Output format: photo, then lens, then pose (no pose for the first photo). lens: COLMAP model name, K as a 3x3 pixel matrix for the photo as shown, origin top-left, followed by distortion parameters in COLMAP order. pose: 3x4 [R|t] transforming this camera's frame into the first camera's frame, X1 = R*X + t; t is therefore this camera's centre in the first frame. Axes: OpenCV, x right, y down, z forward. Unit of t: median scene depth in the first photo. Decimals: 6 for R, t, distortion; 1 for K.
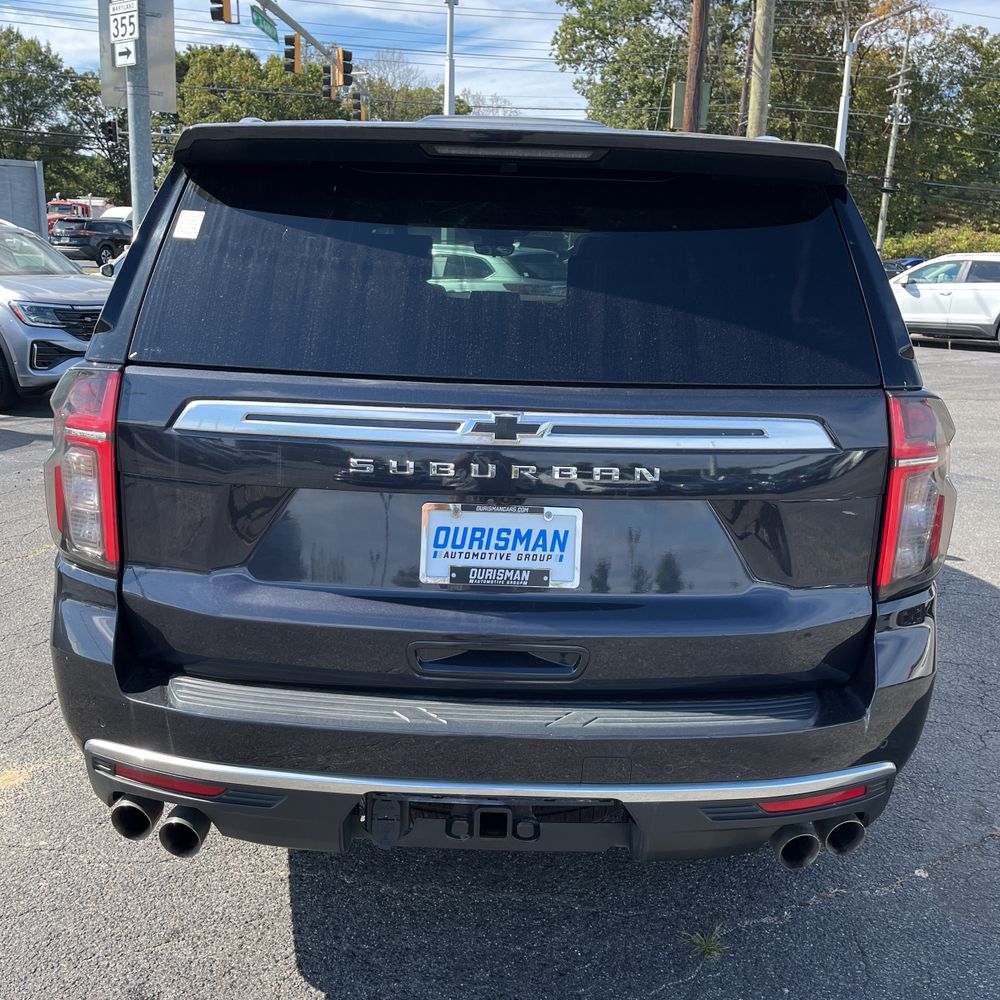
lens RADIAL K [[1032.3, 0, 499.1], [0, 1032.3, 497.7], [0, 0, 1]] dist [0.023265, 0.000000]
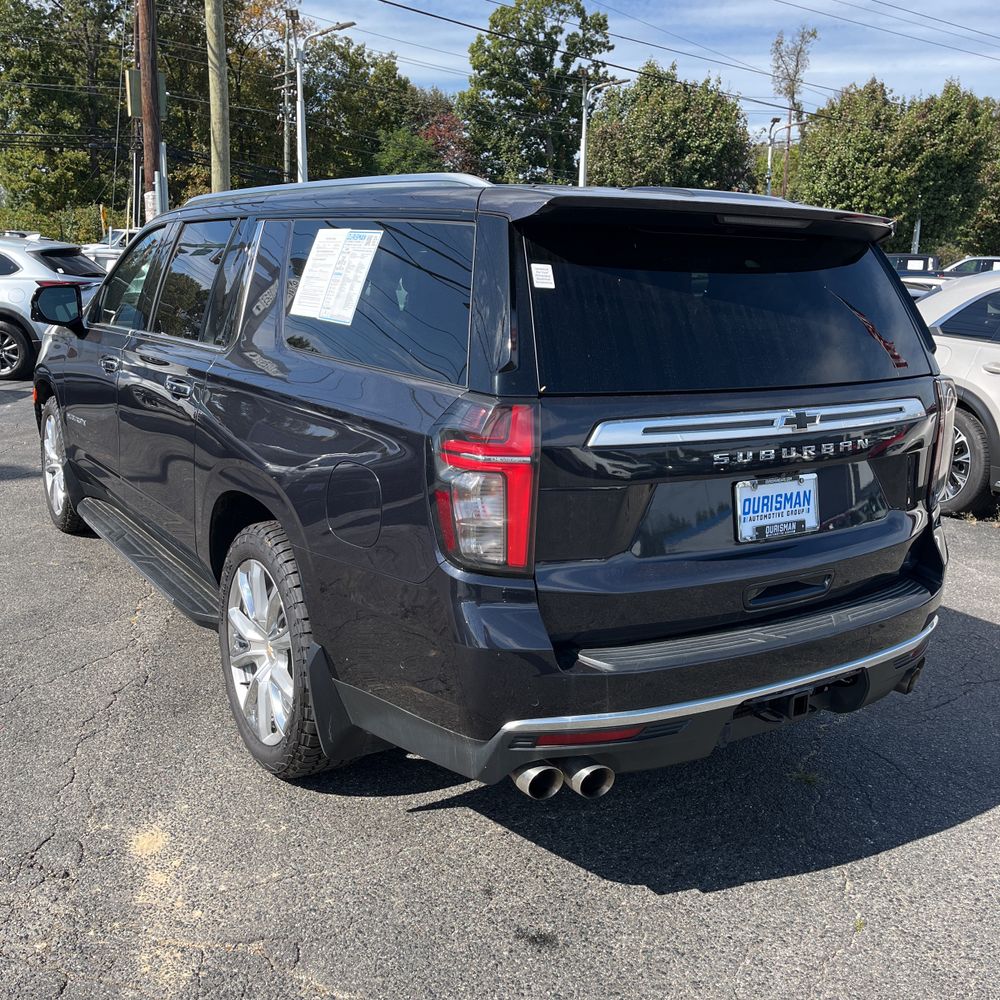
lens RADIAL K [[1032.3, 0, 498.0], [0, 1032.3, 498.3], [0, 0, 1]] dist [0.023265, 0.000000]
pose [[0.837787, -0.126546, 0.531130, -0.870572], [0.119909, 0.991665, 0.047131, -0.062391], [-0.532667, 0.024202, 0.845979, 0.027307]]
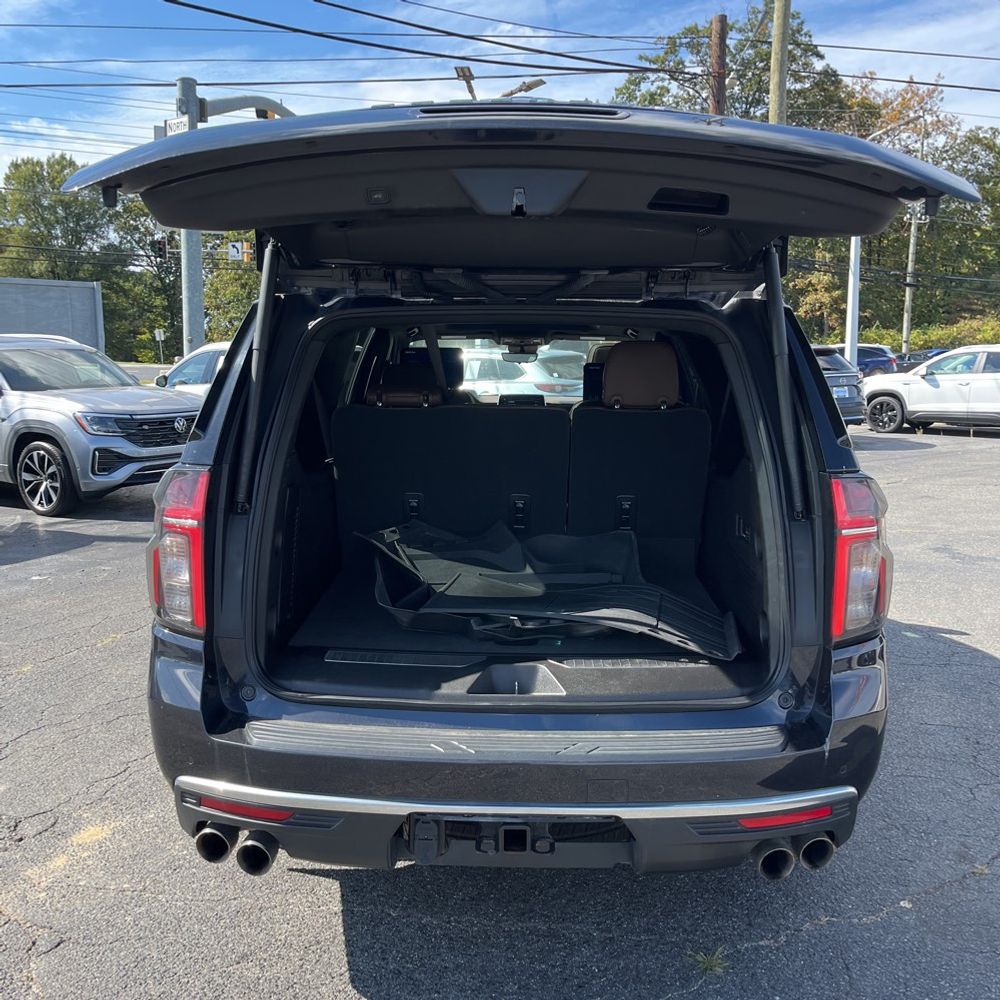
lens RADIAL K [[1032.3, 0, 509.7], [0, 1032.3, 498.3], [0, 0, 1]] dist [0.023265, 0.000000]
pose [[0.999450, -0.020785, -0.025837, 0.022592], [0.018308, 0.995529, -0.092662, 0.027243], [0.027648, 0.092138, 0.995362, -0.189009]]
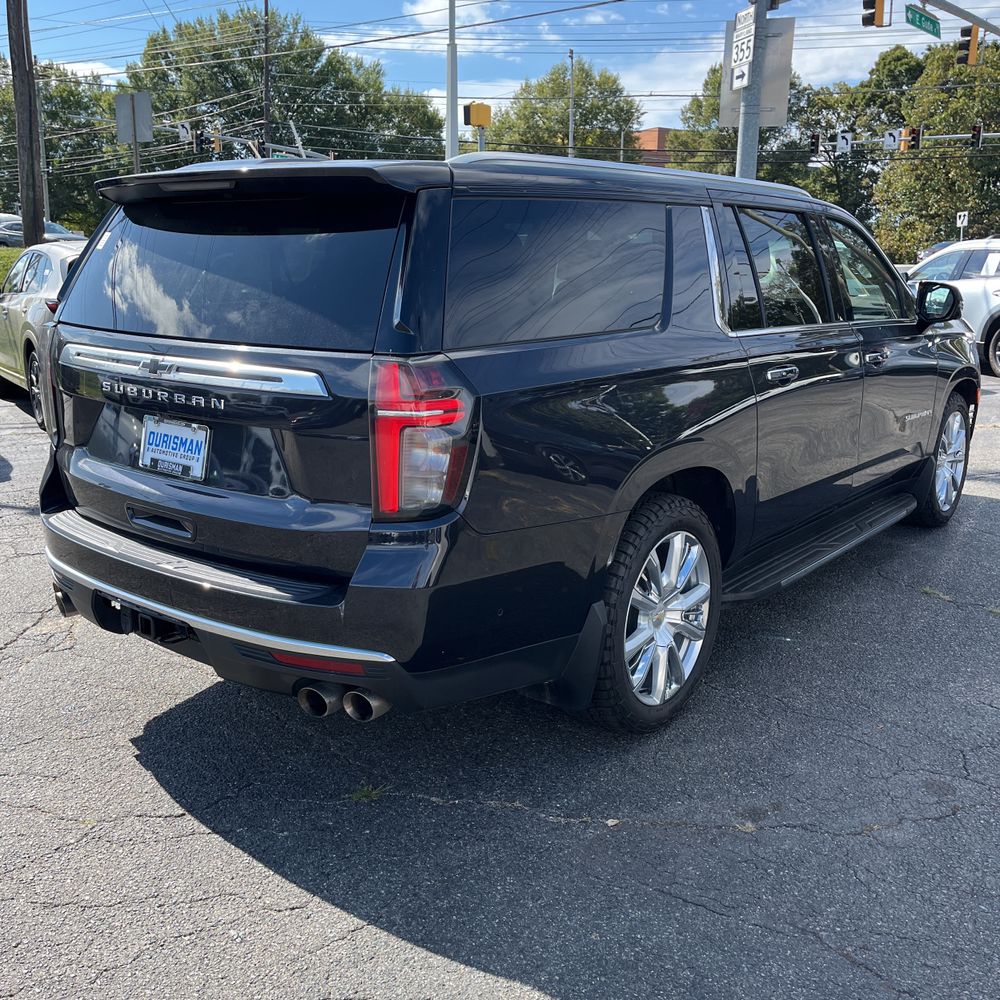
lens RADIAL K [[1032.3, 0, 495.6], [0, 1032.3, 498.7], [0, 0, 1]] dist [0.023265, 0.000000]
pose [[0.784009, 0.118069, -0.609417, 1.086308], [-0.121841, 0.991917, 0.035427, 0.008418], [0.608674, 0.046477, 0.792058, 0.077186]]
